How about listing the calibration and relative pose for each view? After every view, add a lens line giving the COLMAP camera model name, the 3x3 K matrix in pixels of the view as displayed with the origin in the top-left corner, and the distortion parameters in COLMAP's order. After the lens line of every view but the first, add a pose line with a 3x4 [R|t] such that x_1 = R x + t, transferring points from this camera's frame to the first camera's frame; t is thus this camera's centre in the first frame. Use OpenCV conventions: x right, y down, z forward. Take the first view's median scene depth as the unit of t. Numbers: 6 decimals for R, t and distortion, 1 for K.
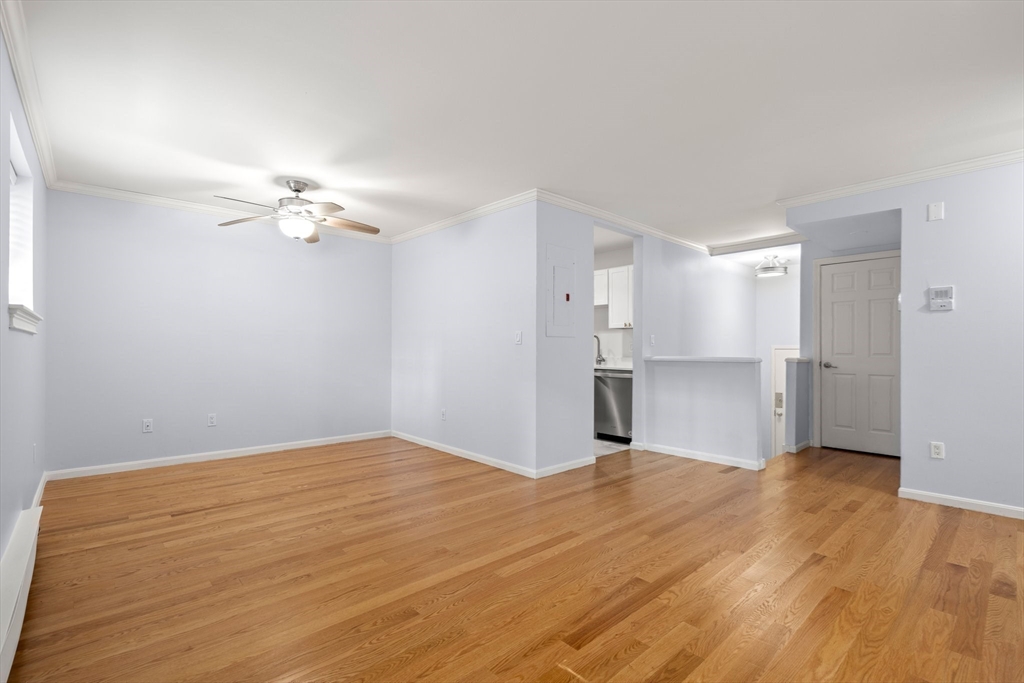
lens RADIAL K [[466.7, 0, 511.1], [0, 466.7, 343.0], [0, 0, 1]] dist [-0.002646, 0.002038]
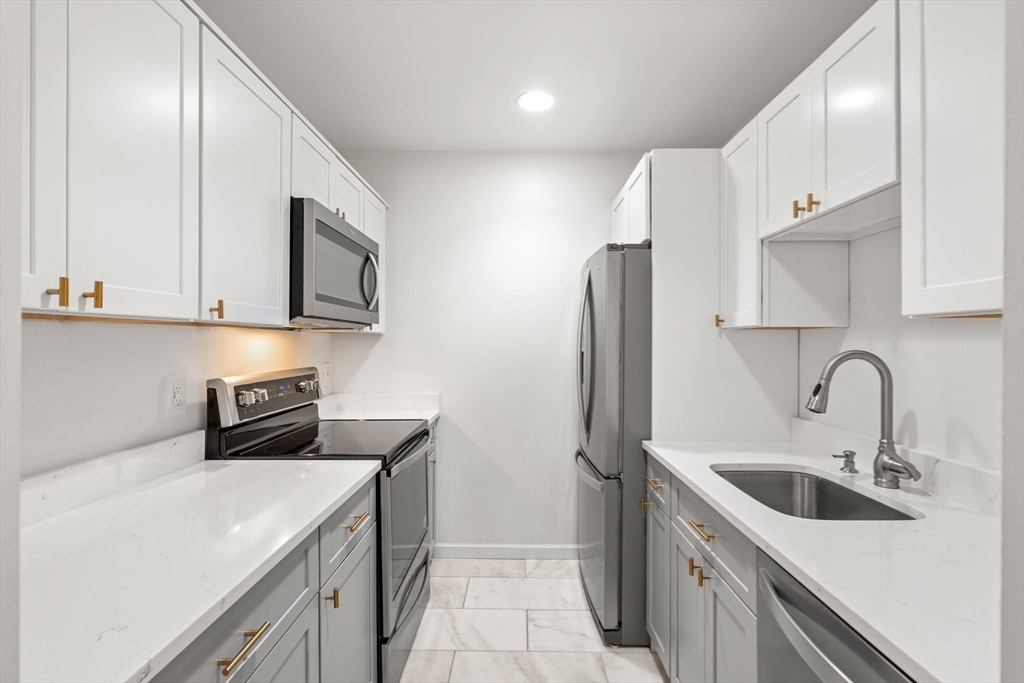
lens RADIAL K [[466.7, 0, 508.3], [0, 466.7, 340.4], [0, 0, 1]] dist [-0.002646, 0.002038]
pose [[0.721943, 0.001071, -0.691952, 0.212617], [0.000730, 0.999997, 0.002310, -0.022033], [0.691953, -0.002173, 0.721940, 0.730488]]
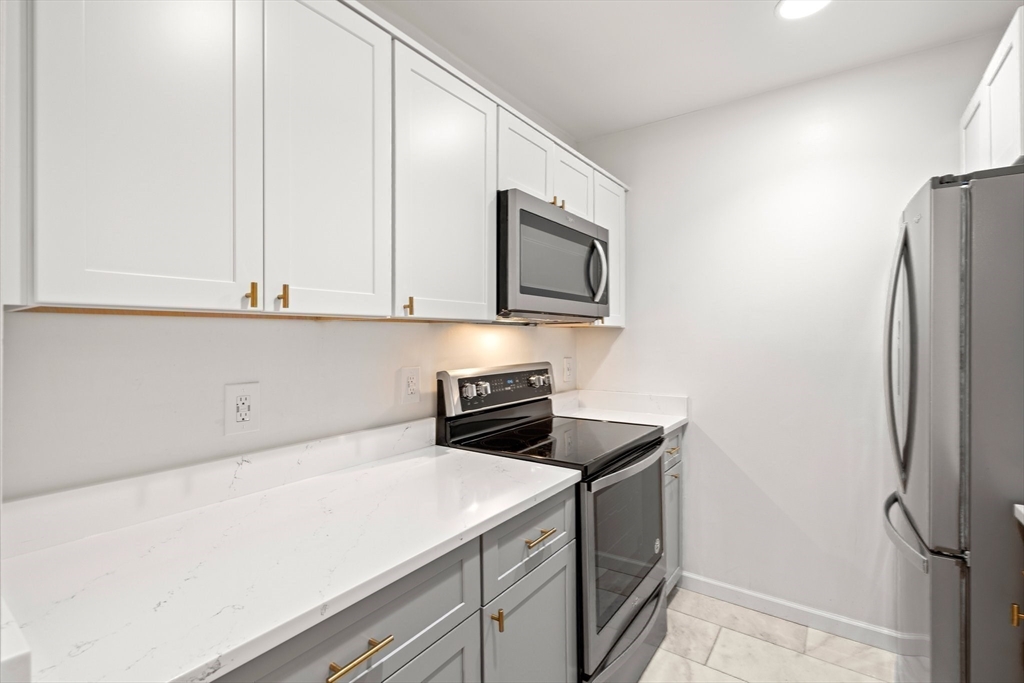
lens RADIAL K [[466.7, 0, 509.5], [0, 466.7, 333.9], [0, 0, 1]] dist [-0.002646, 0.002038]
pose [[0.204663, -0.004063, -0.978824, 0.198814], [0.008348, 0.999962, -0.002405, -0.021596], [0.978797, -0.007679, 0.204689, 0.790357]]
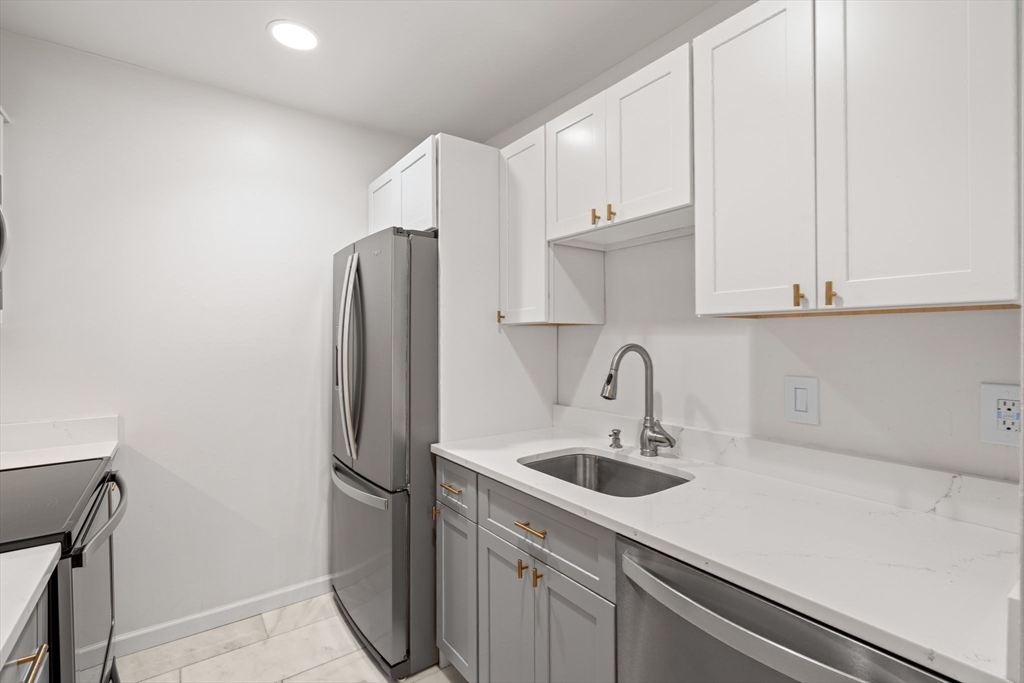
lens RADIAL K [[466.7, 0, 507.5], [0, 466.7, 336.2], [0, 0, 1]] dist [-0.002646, 0.002038]
pose [[0.992913, -0.001229, -0.118841, 0.141072], [0.001292, 0.999999, 0.000456, -0.021168], [0.118840, -0.000606, 0.992913, 0.736485]]
